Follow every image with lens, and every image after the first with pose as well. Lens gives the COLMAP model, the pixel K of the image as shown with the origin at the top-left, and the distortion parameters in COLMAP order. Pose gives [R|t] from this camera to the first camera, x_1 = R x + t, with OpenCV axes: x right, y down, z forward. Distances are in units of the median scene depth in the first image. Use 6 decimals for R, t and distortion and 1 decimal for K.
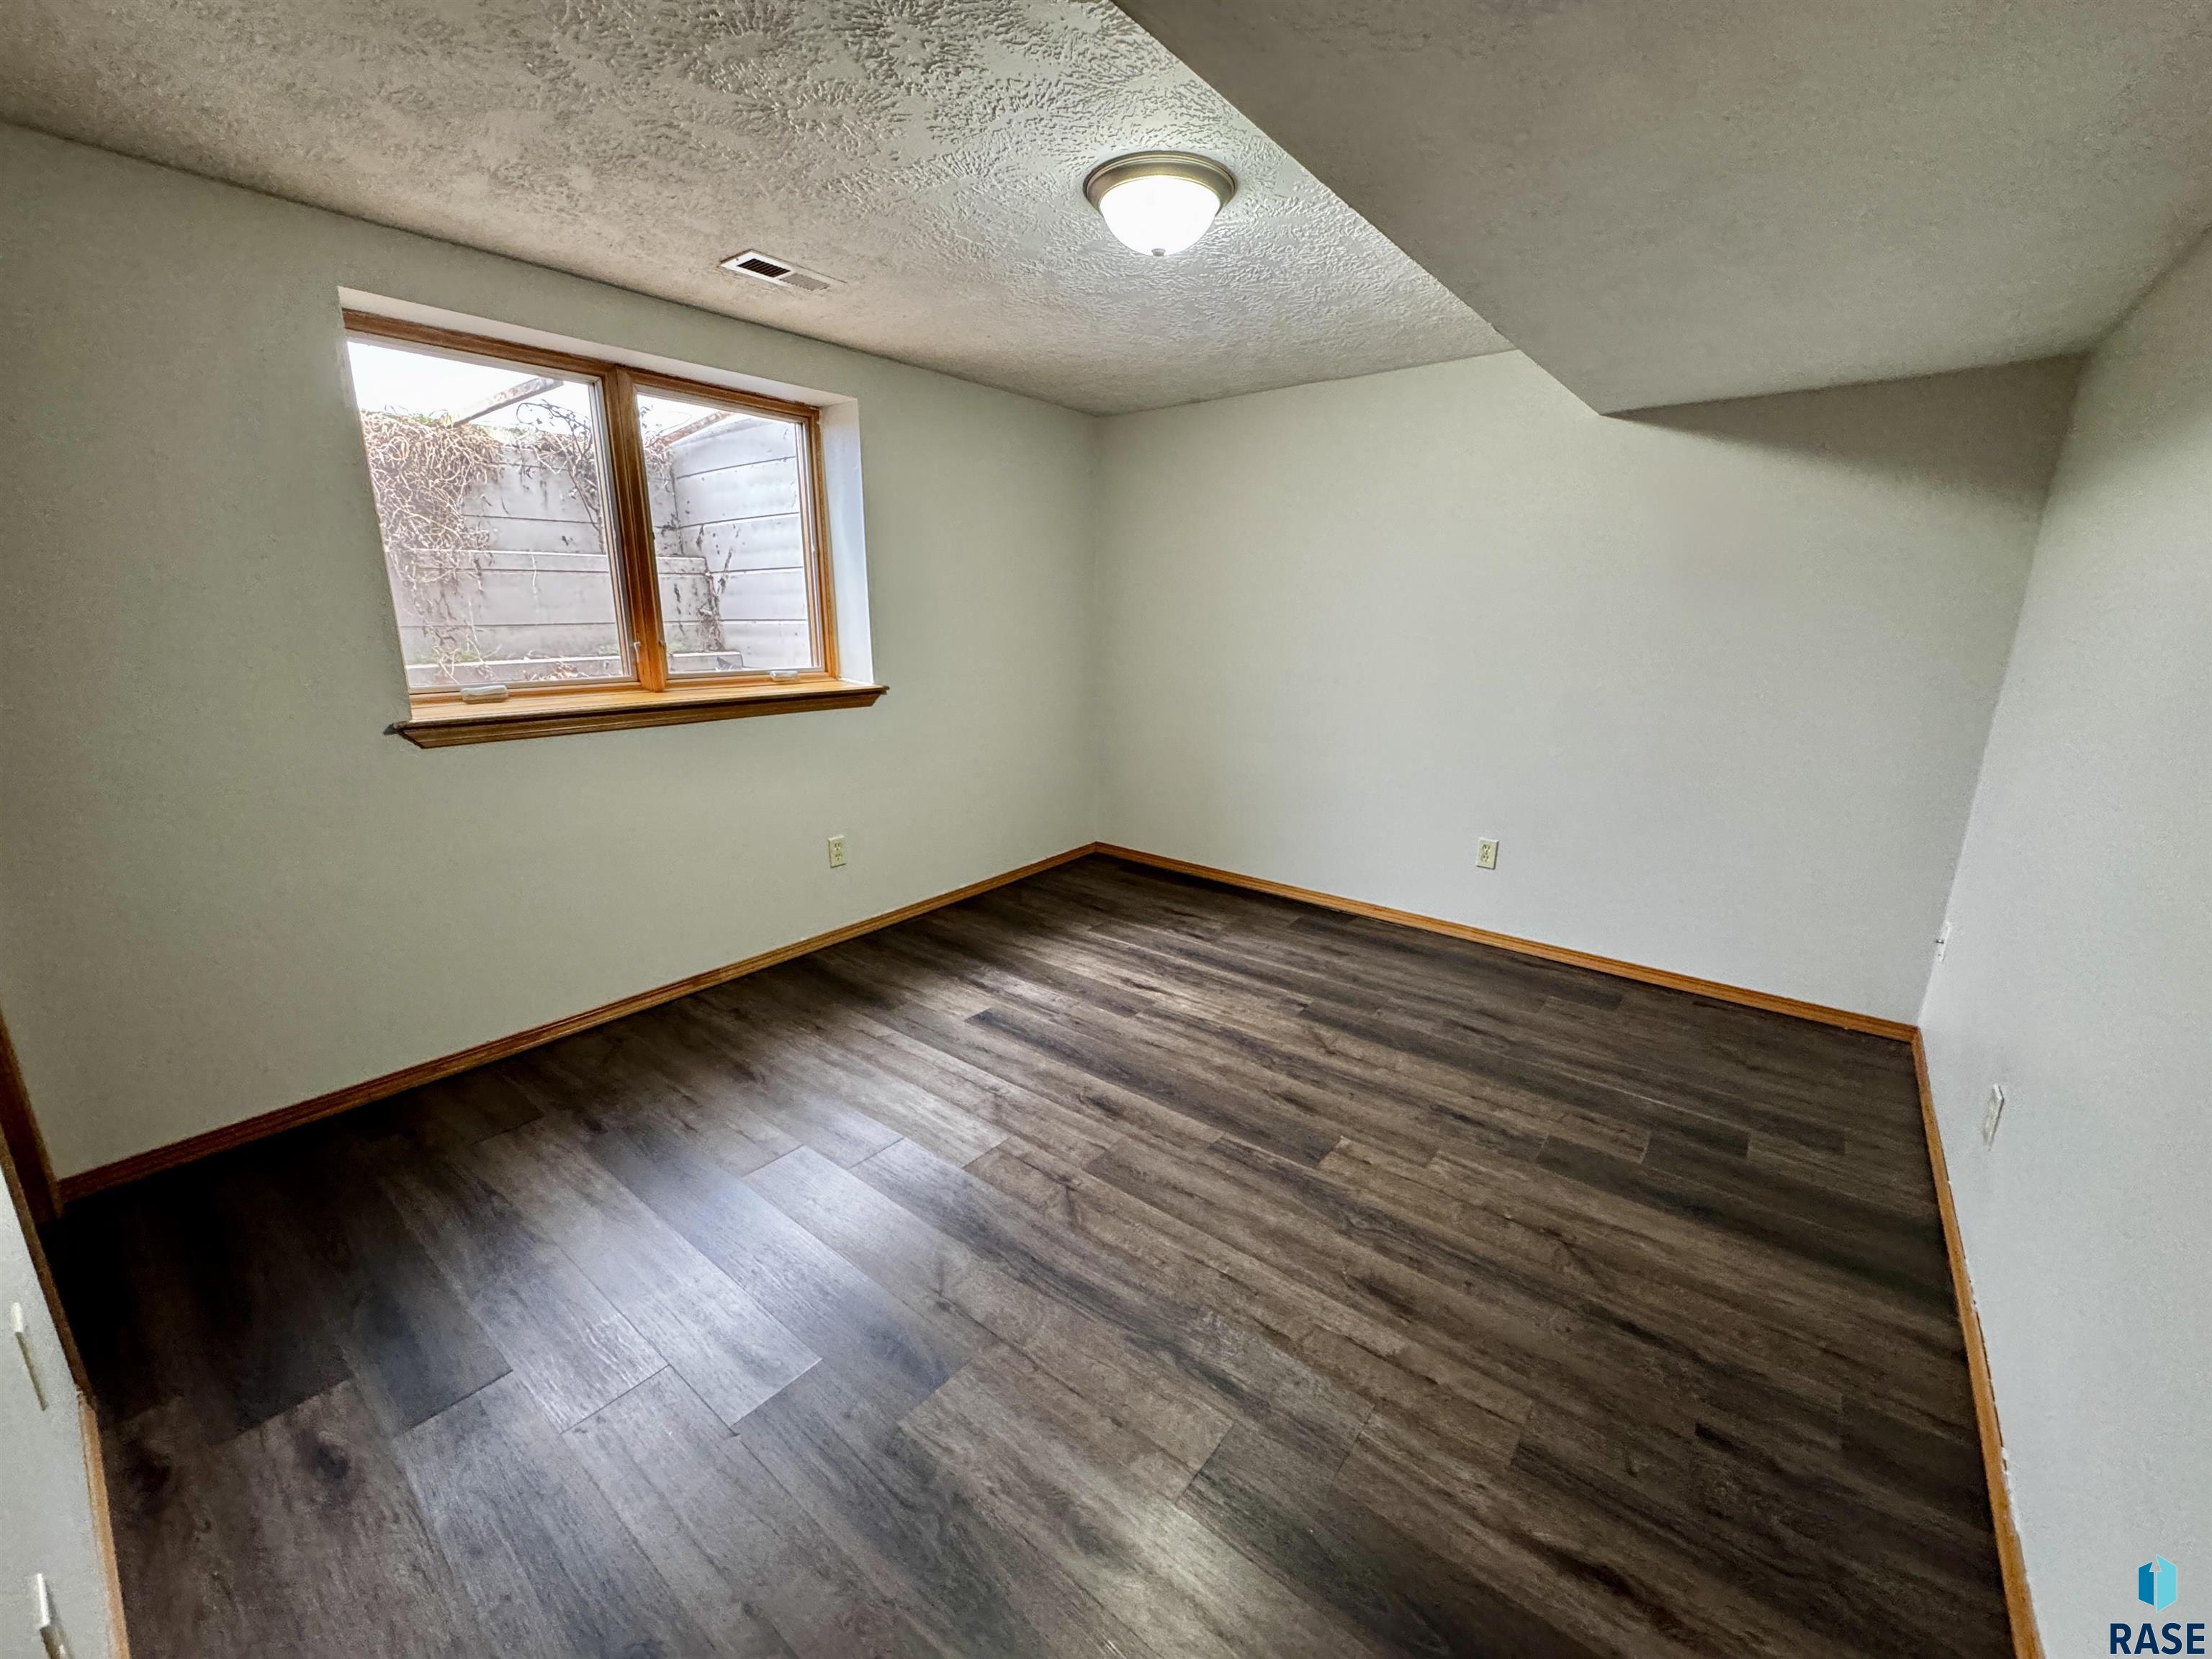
lens RADIAL K [[887.6, 0, 1109.2], [0, 887.6, 828.9], [0, 0, 1]] dist [-0.001131, -0.000252]
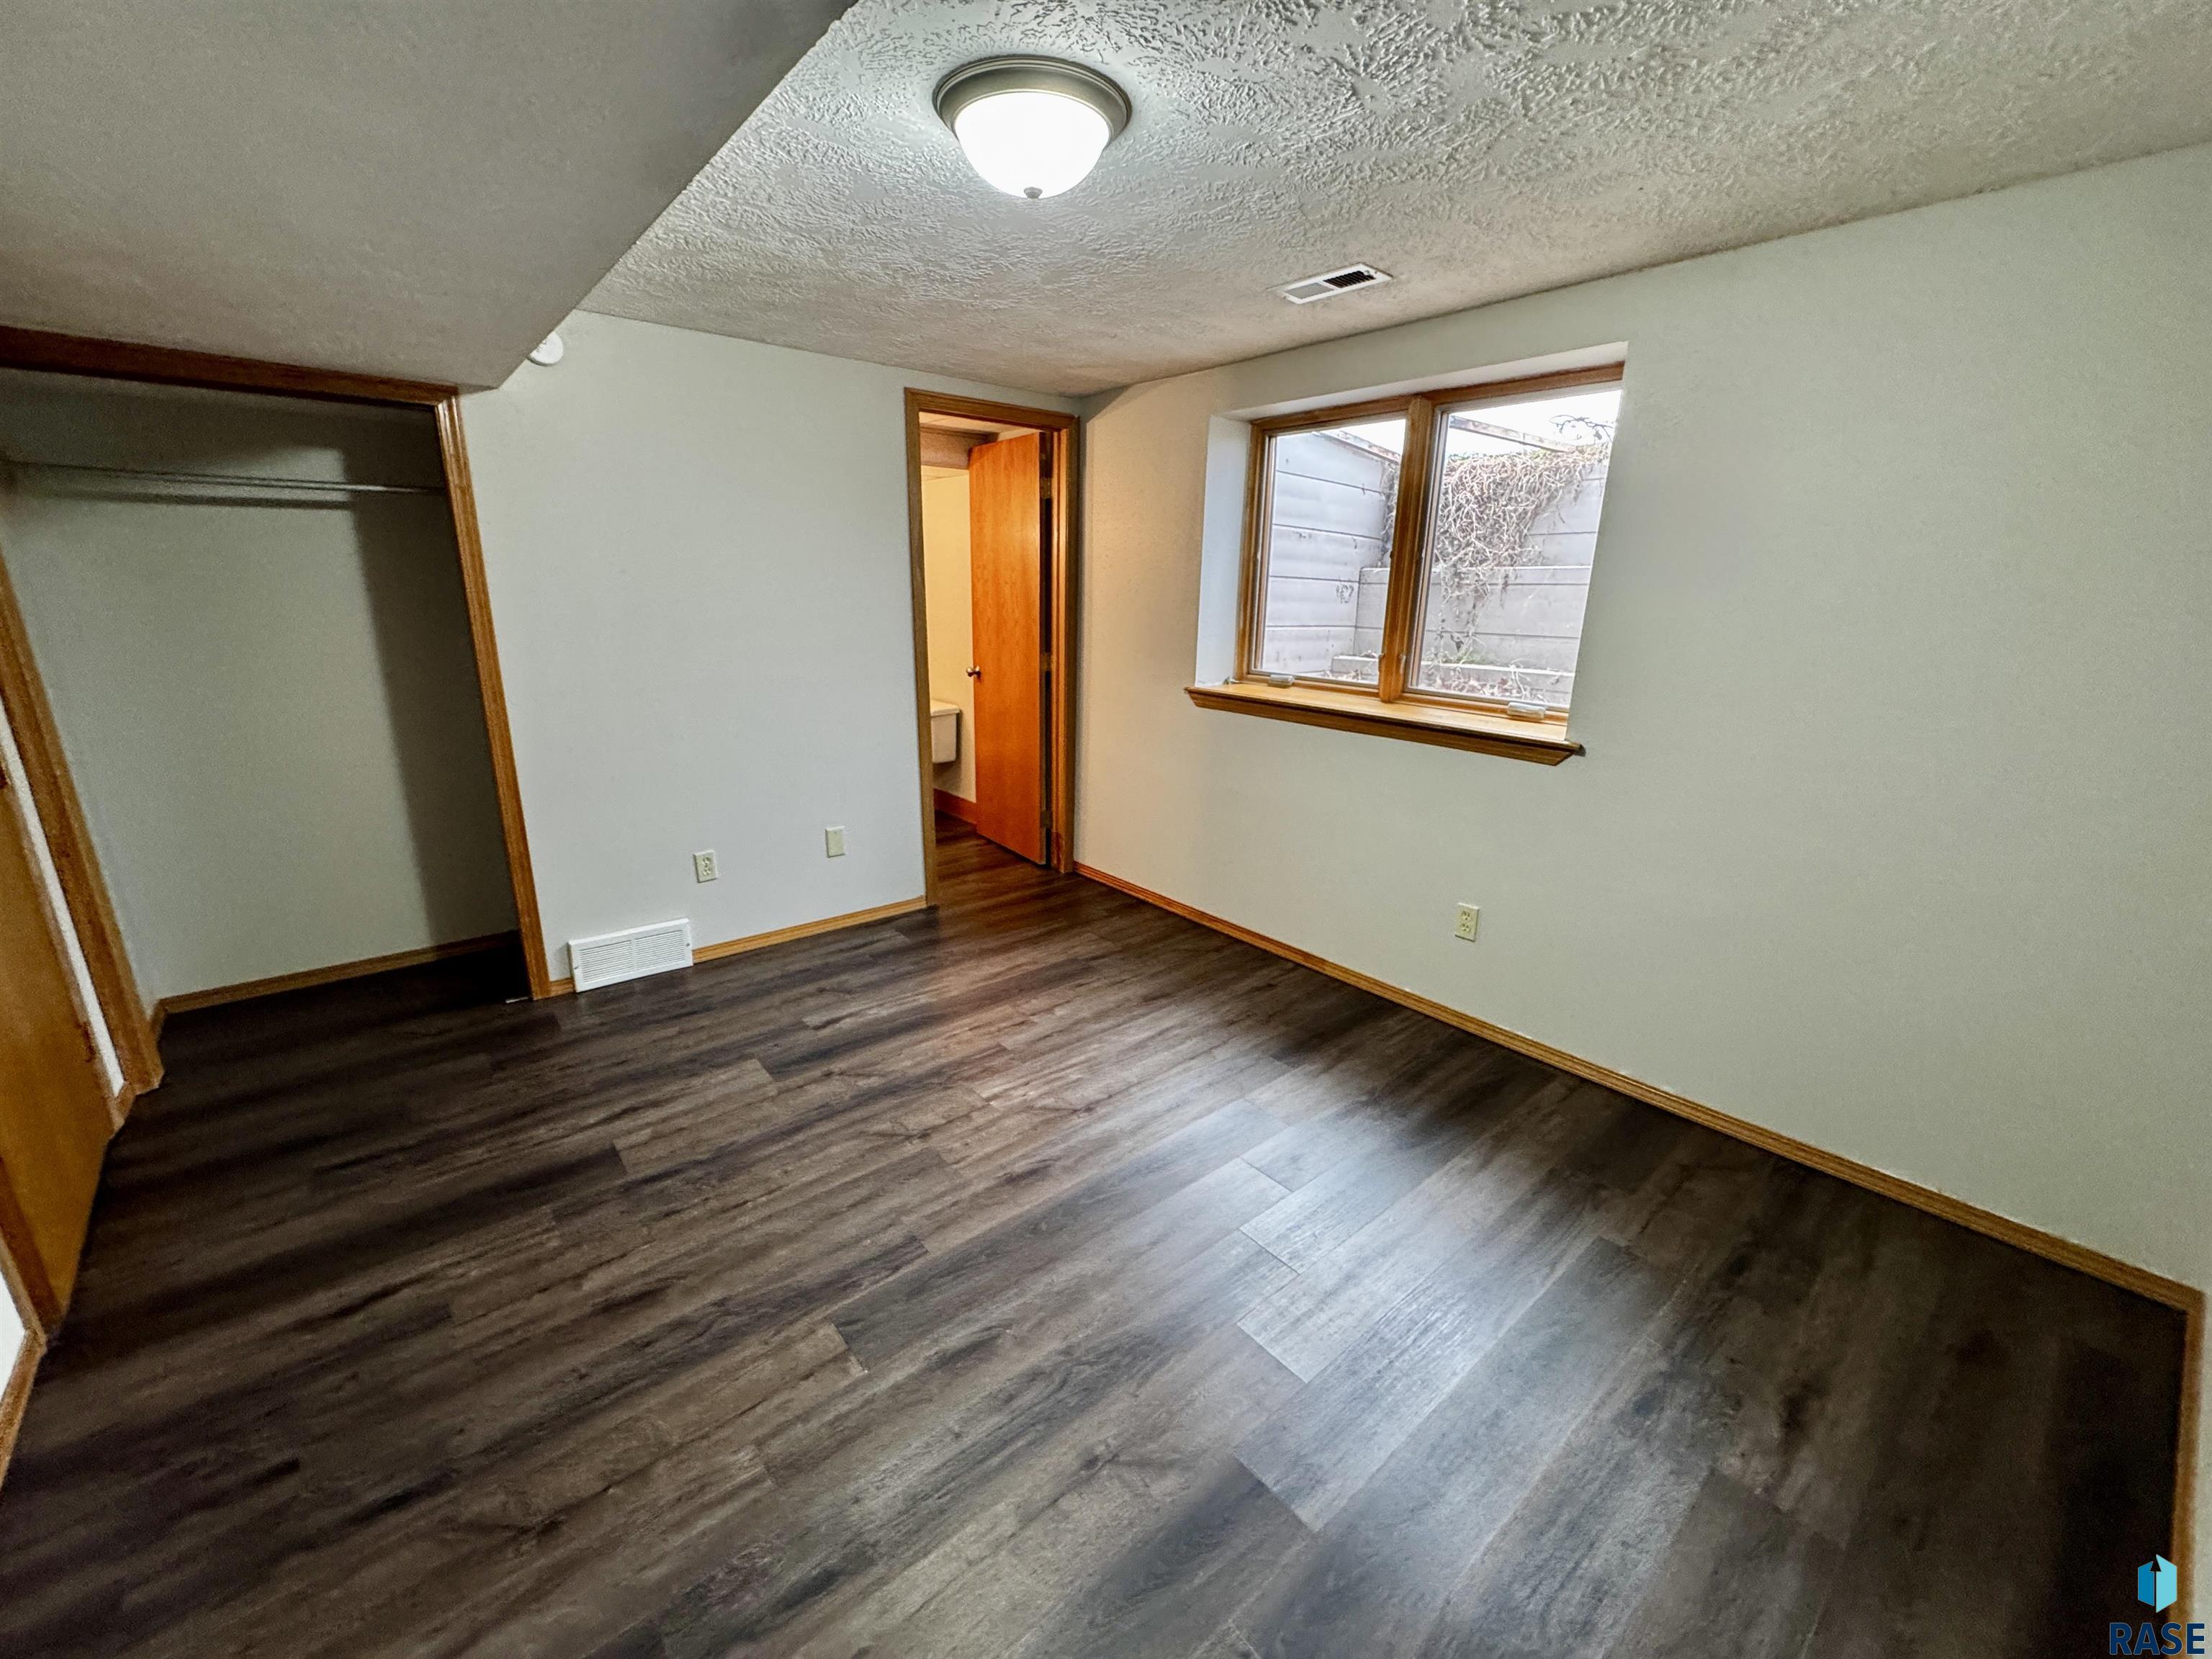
lens RADIAL K [[887.6, 0, 1110.9], [0, 887.6, 831.0], [0, 0, 1]] dist [-0.001131, -0.000252]
pose [[-0.203003, 0.260436, -0.943908, 0.837687], [-0.253583, 0.917110, 0.307579, -0.356882], [0.945773, 0.301798, -0.120134, 1.202301]]
